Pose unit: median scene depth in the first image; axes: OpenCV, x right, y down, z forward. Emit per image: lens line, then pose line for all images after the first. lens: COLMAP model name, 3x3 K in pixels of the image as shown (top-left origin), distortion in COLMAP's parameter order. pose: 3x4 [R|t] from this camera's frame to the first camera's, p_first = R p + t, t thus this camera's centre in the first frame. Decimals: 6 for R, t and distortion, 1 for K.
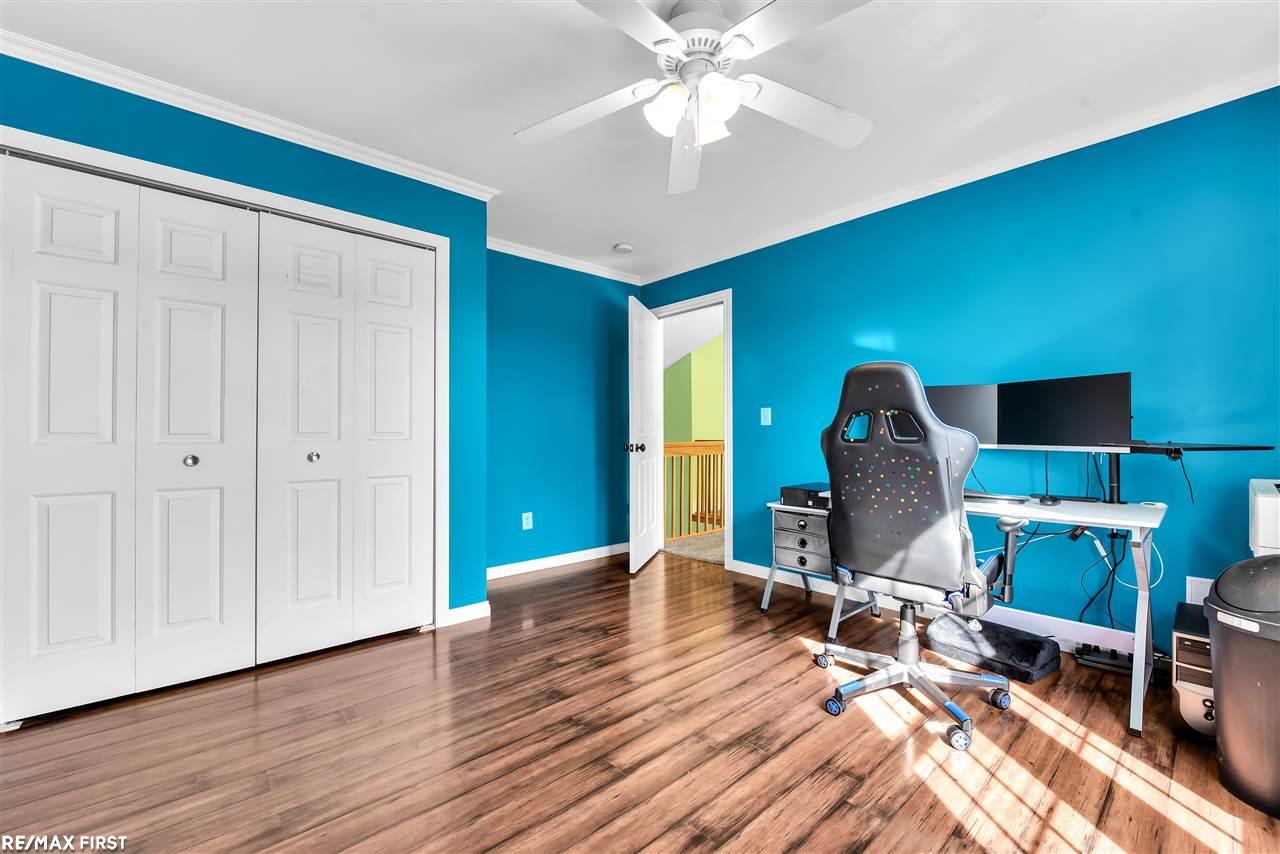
lens RADIAL K [[520.7, 0, 638.0], [0, 520.7, 429.7], [0, 0, 1]] dist [0.000377, 0.000036]
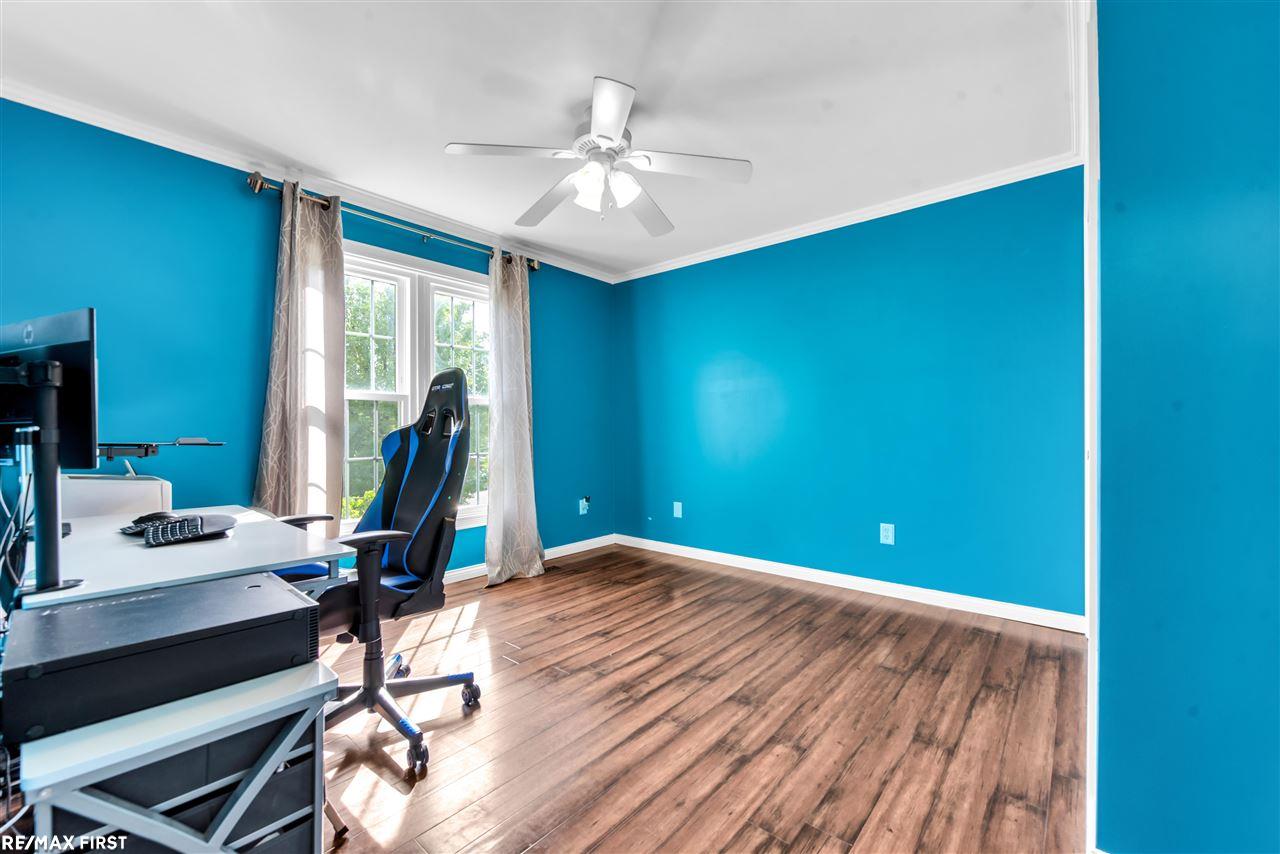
lens RADIAL K [[520.7, 0, 635.6], [0, 520.7, 428.3], [0, 0, 1]] dist [0.000377, 0.000036]
pose [[-0.990754, 0.000066, -0.135668, 0.204852], [0.000737, 0.999988, -0.004895, -0.004650], [0.135666, -0.004950, -0.990742, 2.237571]]
